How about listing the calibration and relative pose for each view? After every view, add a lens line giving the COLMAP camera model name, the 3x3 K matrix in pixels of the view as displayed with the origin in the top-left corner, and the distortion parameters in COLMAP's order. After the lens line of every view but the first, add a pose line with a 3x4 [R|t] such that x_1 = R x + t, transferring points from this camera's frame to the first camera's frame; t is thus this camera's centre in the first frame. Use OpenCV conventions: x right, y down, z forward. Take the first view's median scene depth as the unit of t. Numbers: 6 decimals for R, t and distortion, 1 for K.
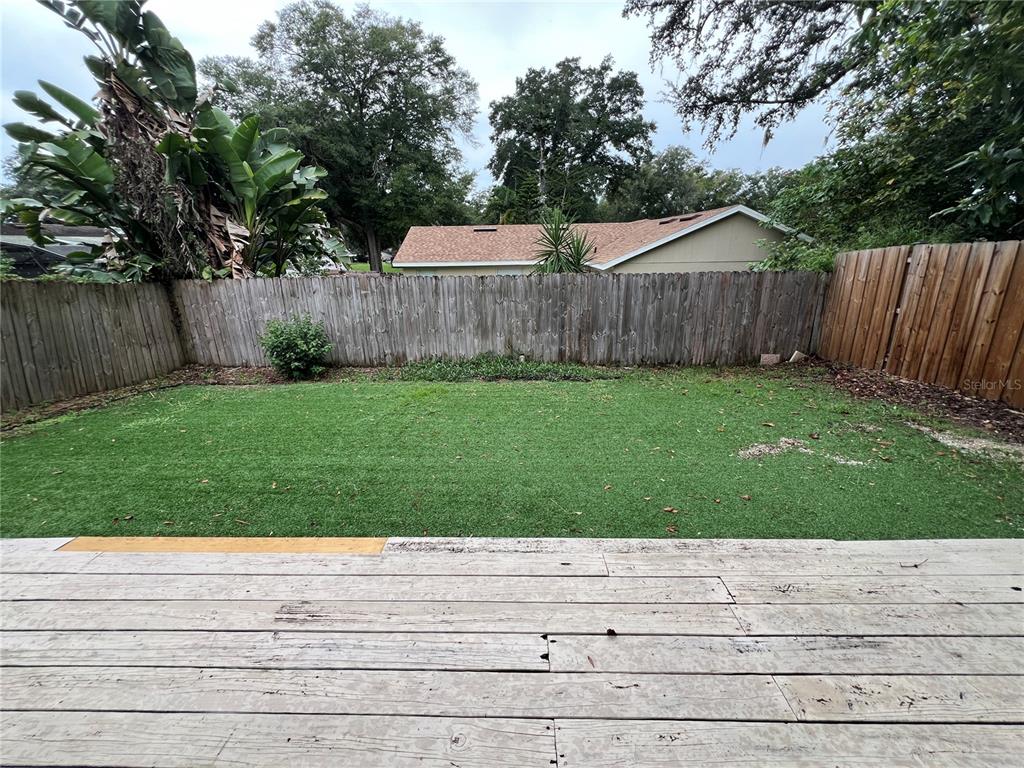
lens RADIAL K [[413.1, 0, 511.5], [0, 413.1, 381.9], [0, 0, 1]] dist [-0.007525, 0.002723]
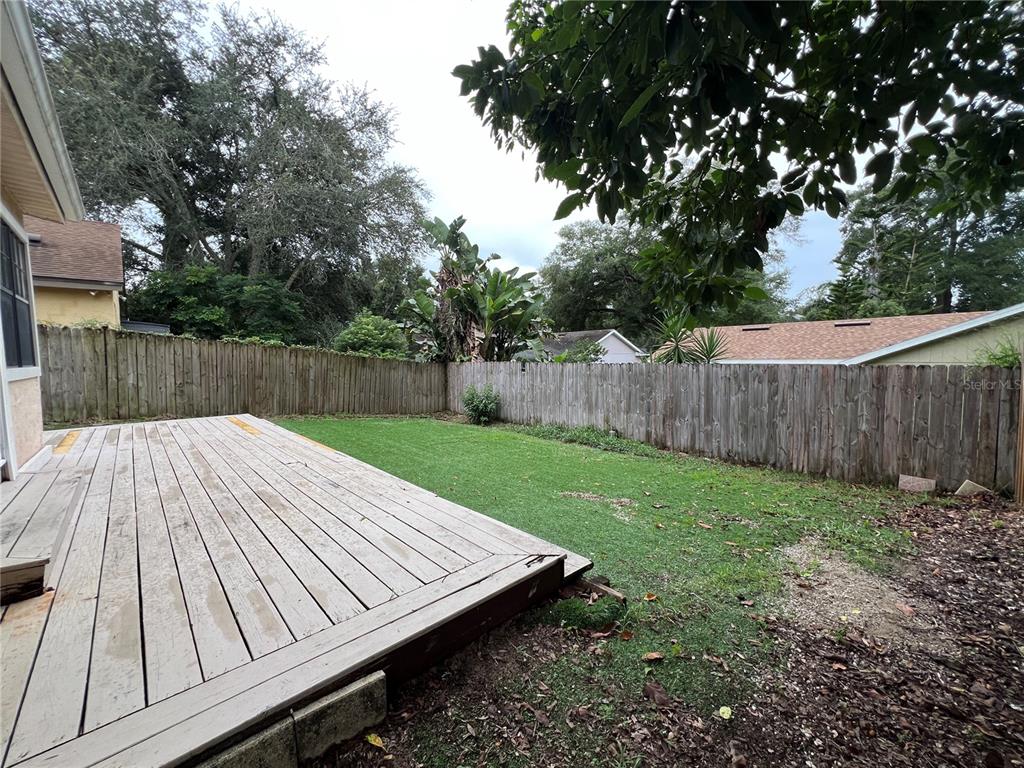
lens RADIAL K [[413.1, 0, 508.0], [0, 413.1, 378.5], [0, 0, 1]] dist [-0.007525, 0.002723]
pose [[0.693989, 0.047434, -0.718421, 0.645860], [-0.221549, 0.963481, -0.150400, 0.033278], [0.685051, 0.263541, 0.679154, -0.022810]]
